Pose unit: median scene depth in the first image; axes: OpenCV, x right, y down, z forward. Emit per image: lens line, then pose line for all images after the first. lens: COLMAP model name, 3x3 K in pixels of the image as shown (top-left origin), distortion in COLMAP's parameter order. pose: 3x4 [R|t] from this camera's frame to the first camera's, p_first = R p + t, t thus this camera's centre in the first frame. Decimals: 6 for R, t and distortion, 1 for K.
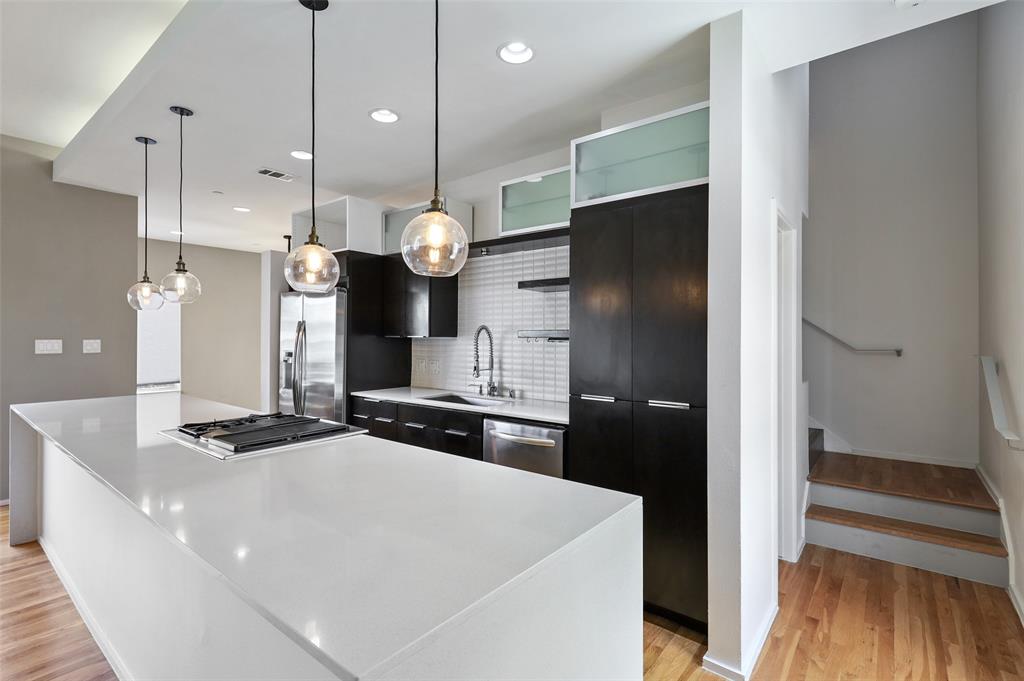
lens RADIAL K [[479.2, 0, 514.0], [0, 479.2, 336.1], [0, 0, 1]] dist [0.001947, -0.000525]
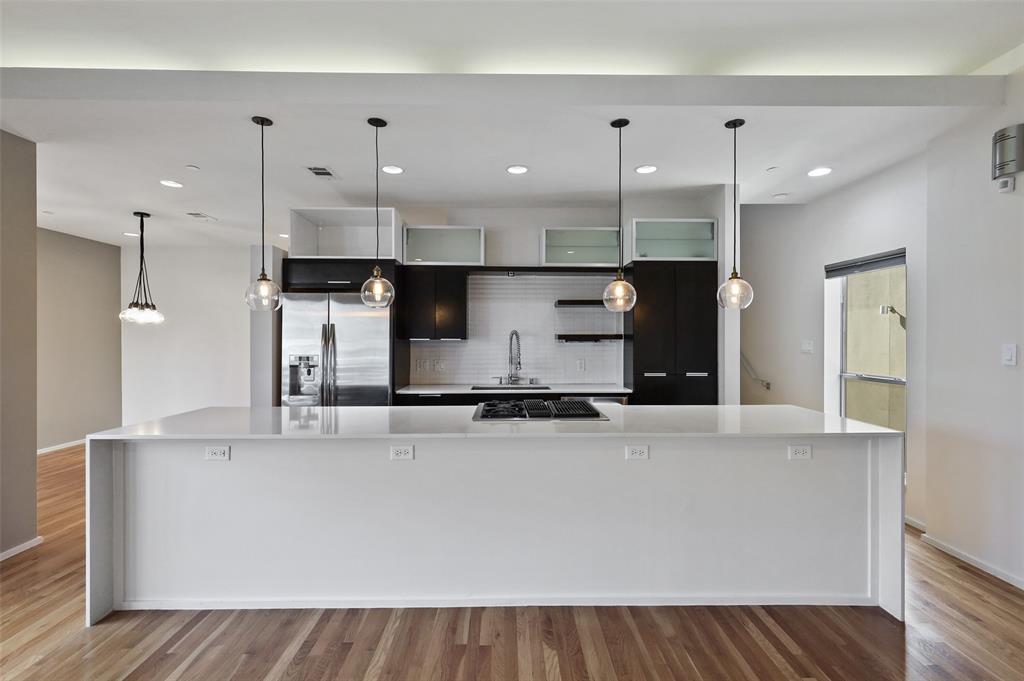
lens RADIAL K [[460.6, 0, 513.6], [0, 460.6, 338.8], [0, 0, 1]] dist [0.008063, -0.000511]
pose [[0.772266, -0.004873, 0.635281, -0.865365], [0.002886, 0.999987, 0.004162, -0.004764], [-0.635293, -0.001381, 0.772270, 0.033850]]
